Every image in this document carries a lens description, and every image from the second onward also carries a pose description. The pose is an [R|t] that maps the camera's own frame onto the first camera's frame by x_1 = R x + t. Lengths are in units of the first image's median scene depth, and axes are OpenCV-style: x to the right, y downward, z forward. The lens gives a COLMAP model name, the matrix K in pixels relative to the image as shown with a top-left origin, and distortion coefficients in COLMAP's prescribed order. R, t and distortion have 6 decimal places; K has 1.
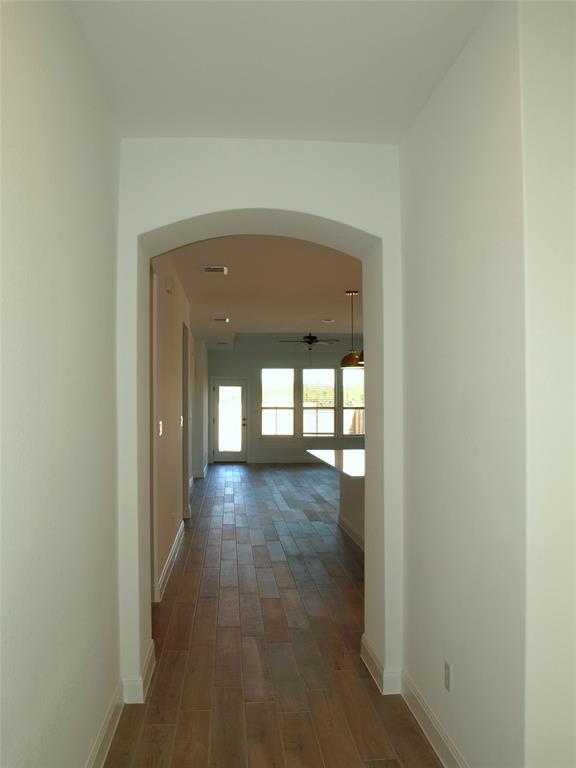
lens RADIAL K [[640.2, 0, 288.0], [0, 640.2, 384.0], [0, 0, 1]] dist [-0.106107, 0.082643]
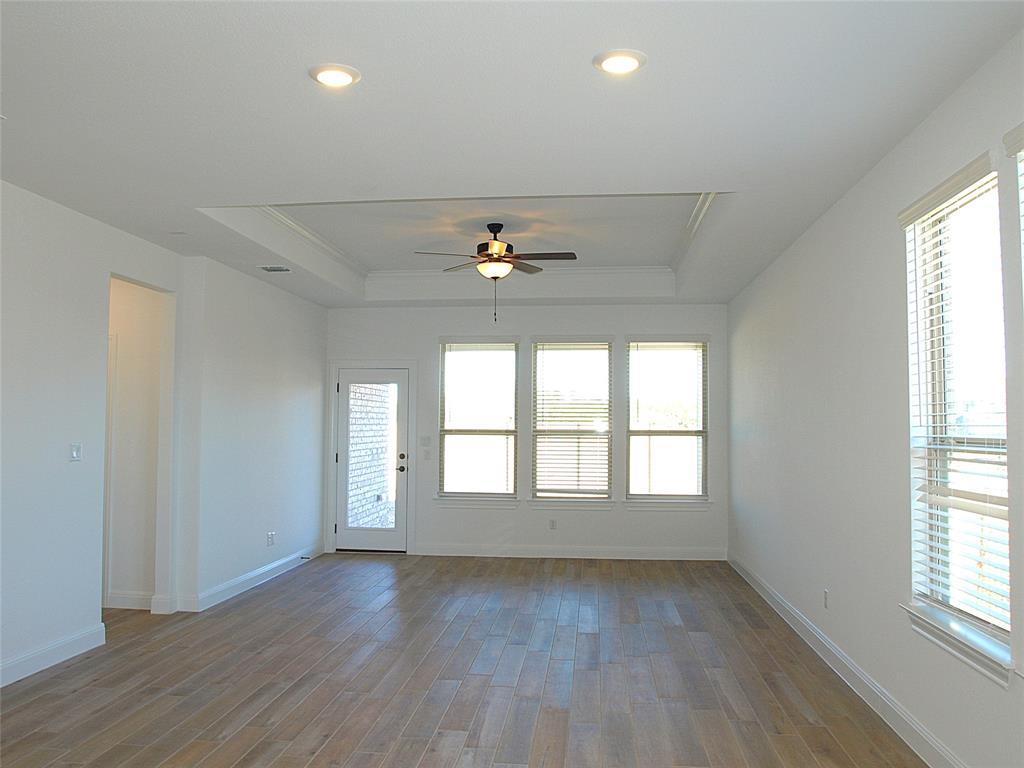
lens RADIAL K [[853.6, 0, 512.0], [0, 853.6, 384.0], [0, 0, 1]] dist [-0.106107, 0.082643]
pose [[0.983423, -0.002213, -0.181310, 0.244068], [-0.000581, 0.999882, -0.015355, 0.028490], [0.181323, 0.015206, 0.983306, 0.902420]]
